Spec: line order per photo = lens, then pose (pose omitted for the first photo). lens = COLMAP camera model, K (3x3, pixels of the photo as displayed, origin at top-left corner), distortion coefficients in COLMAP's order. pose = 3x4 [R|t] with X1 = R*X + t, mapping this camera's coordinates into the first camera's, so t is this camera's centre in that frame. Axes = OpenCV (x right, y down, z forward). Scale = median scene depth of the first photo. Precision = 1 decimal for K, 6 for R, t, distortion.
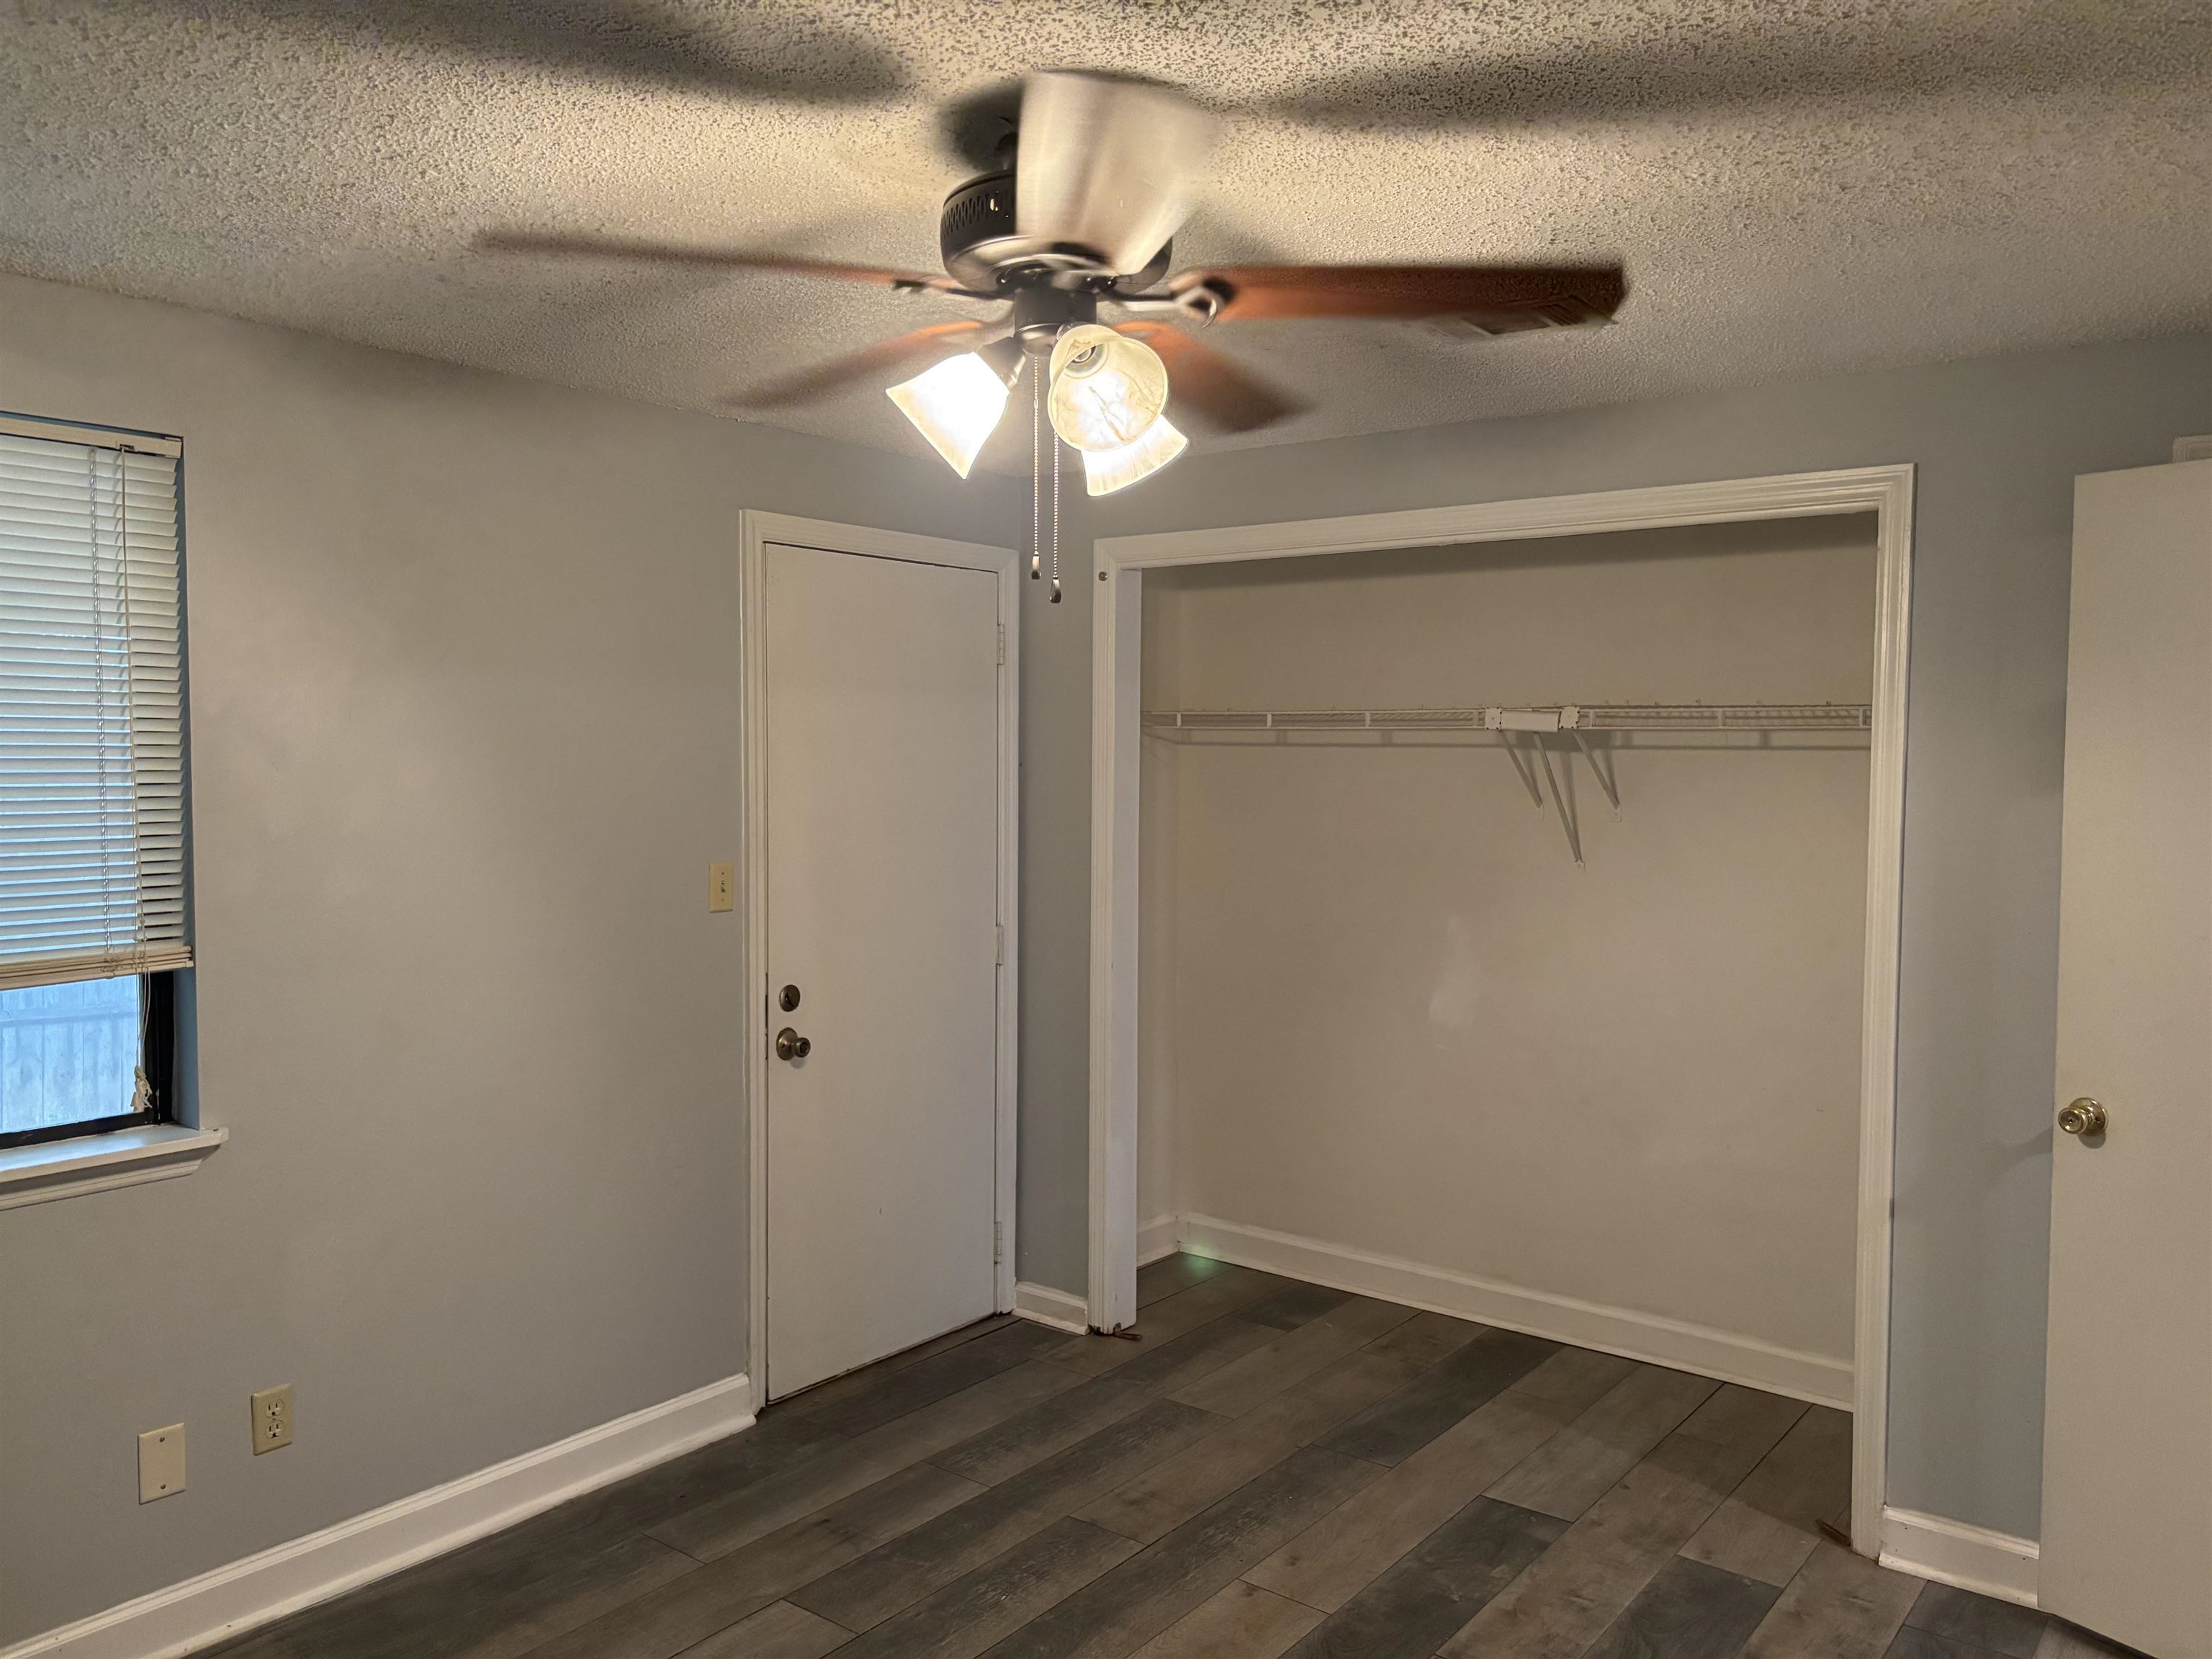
lens RADIAL K [[1678.4, 0, 1102.7], [0, 1678.4, 830.9], [0, 0, 1]] dist [0.049151, -0.063129]
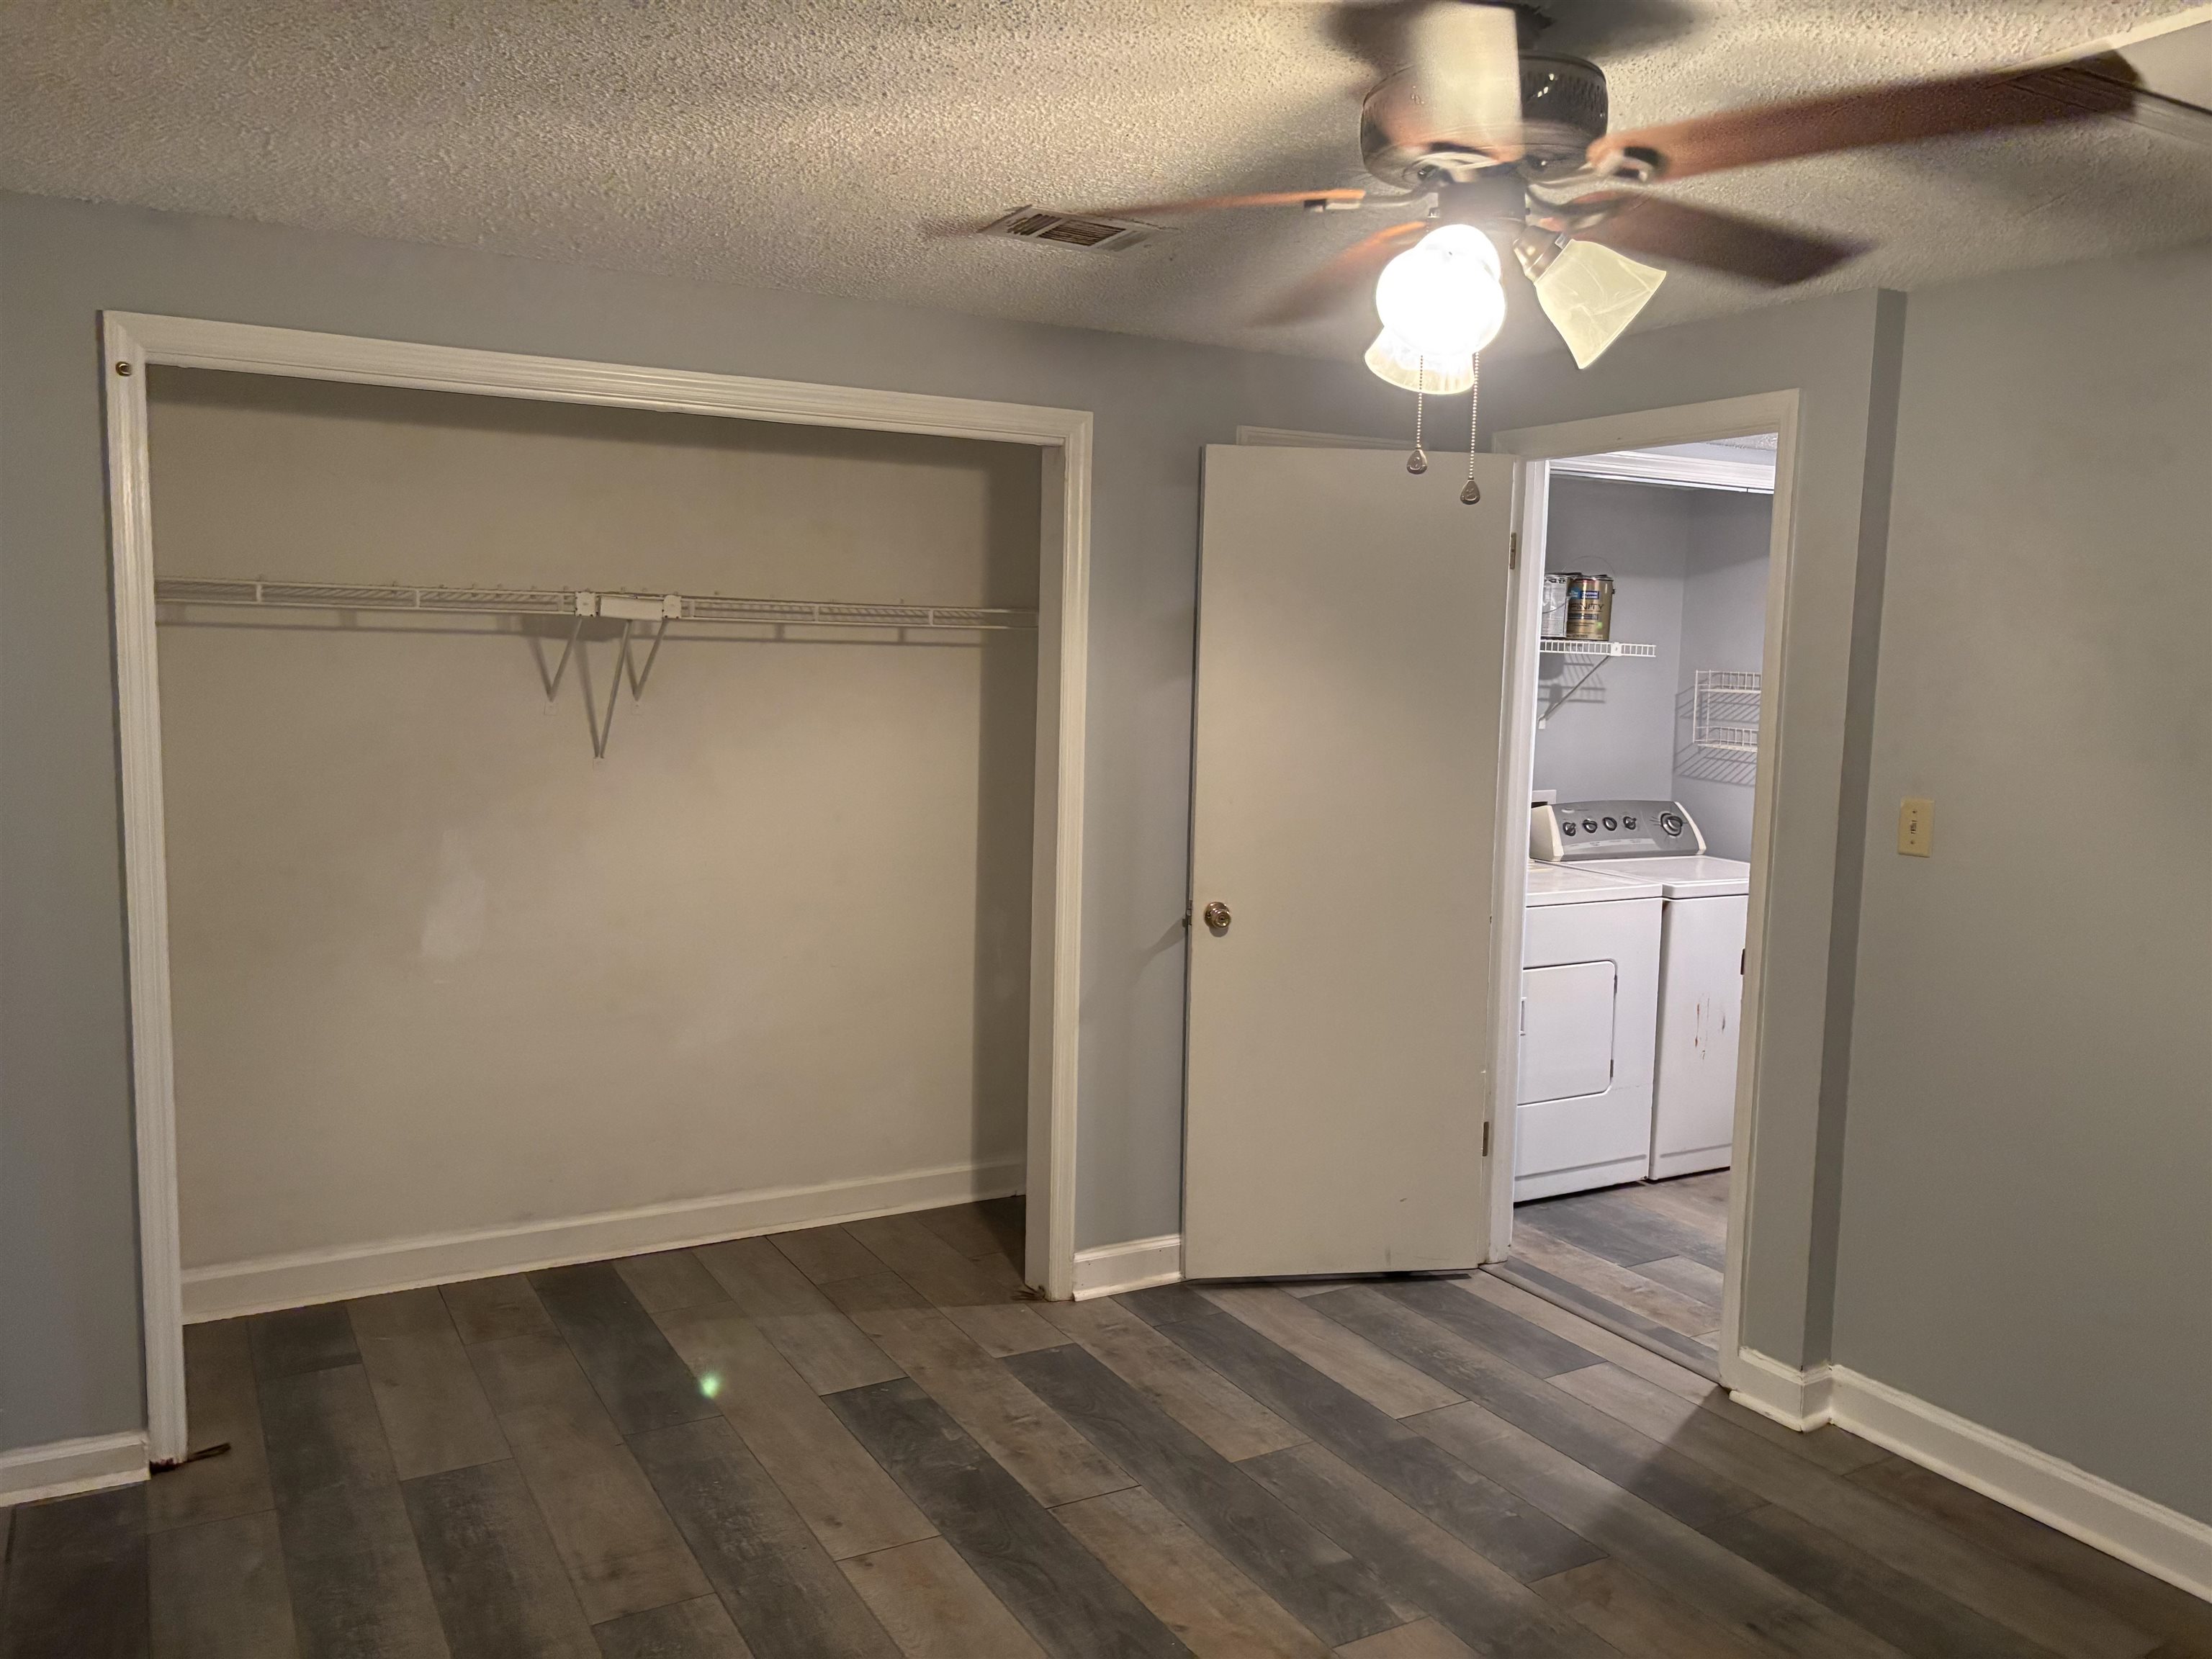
lens RADIAL K [[1678.4, 0, 1085.4], [0, 1678.4, 835.6], [0, 0, 1]] dist [0.049151, -0.063129]
pose [[0.390366, -0.099907, 0.915223, -0.554005], [0.025487, 0.994886, 0.097732, -0.027537], [-0.920307, -0.014825, 0.390916, 0.438739]]
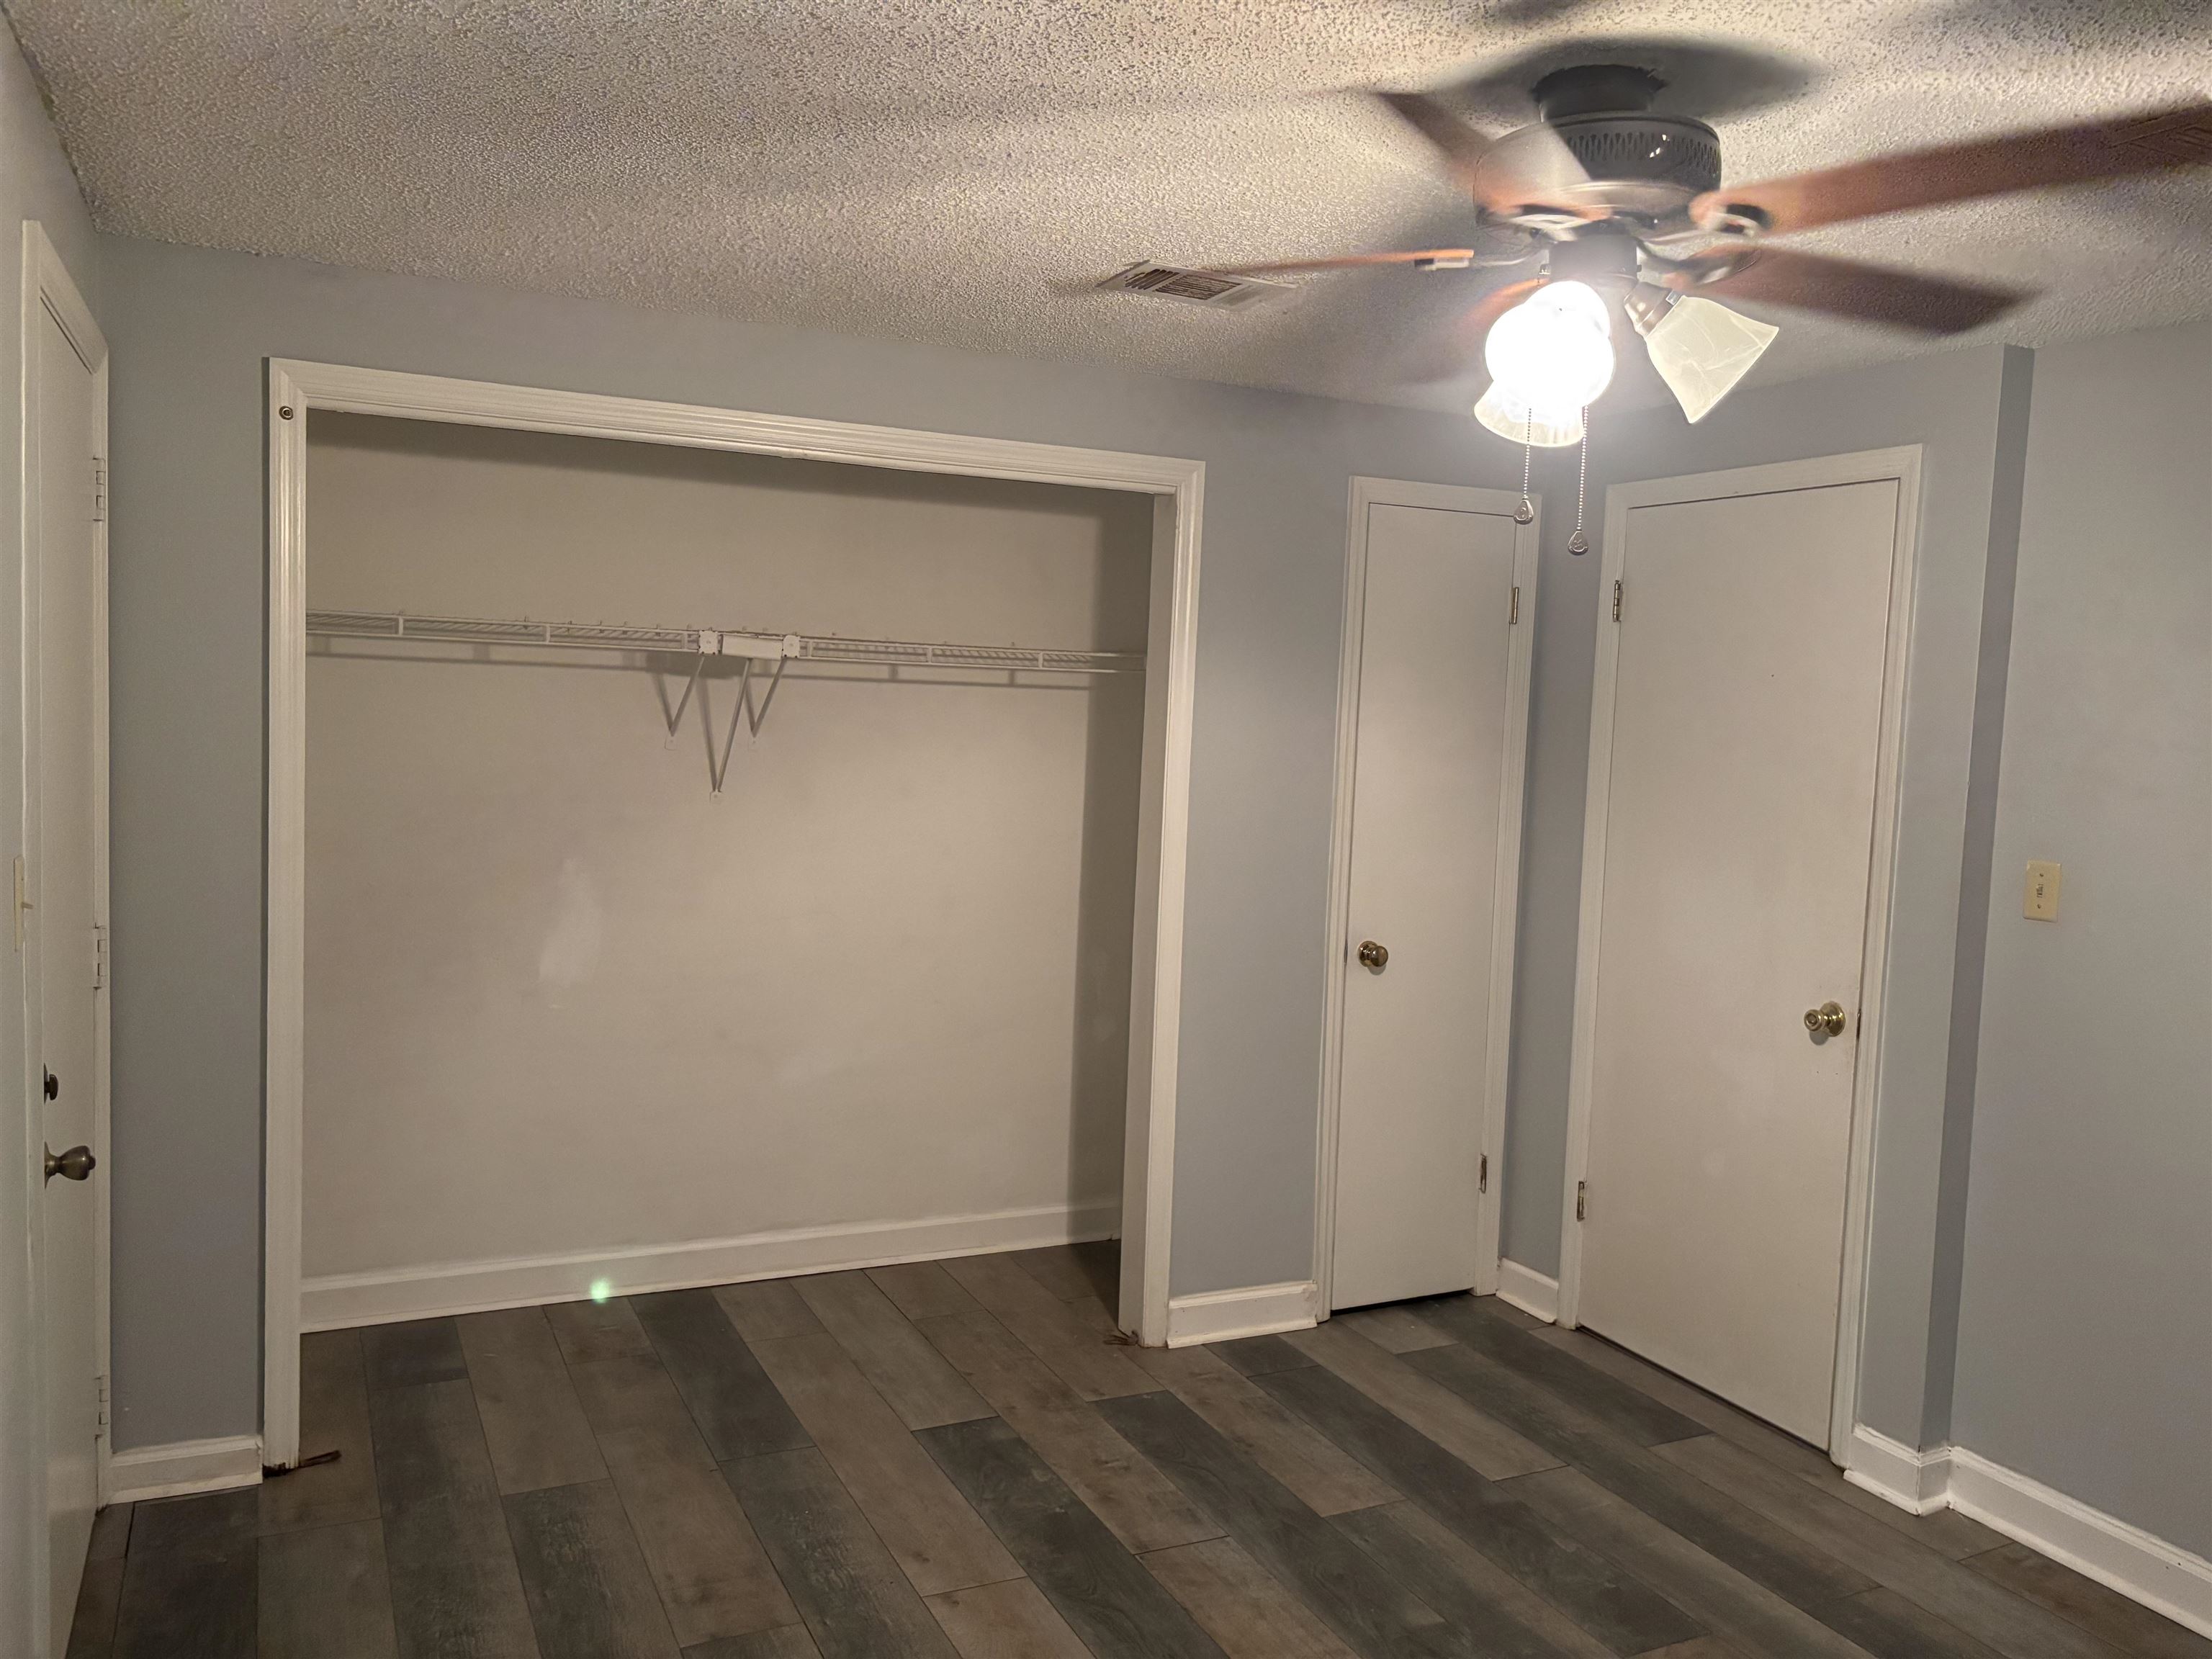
lens RADIAL K [[1678.4, 0, 1087.5], [0, 1678.4, 820.7], [0, 0, 1]] dist [0.049151, -0.063129]
pose [[0.448586, -0.057484, 0.891889, -0.560267], [0.006543, 0.998114, 0.061040, -0.026337], [-0.893716, -0.021546, 0.448116, 0.434352]]
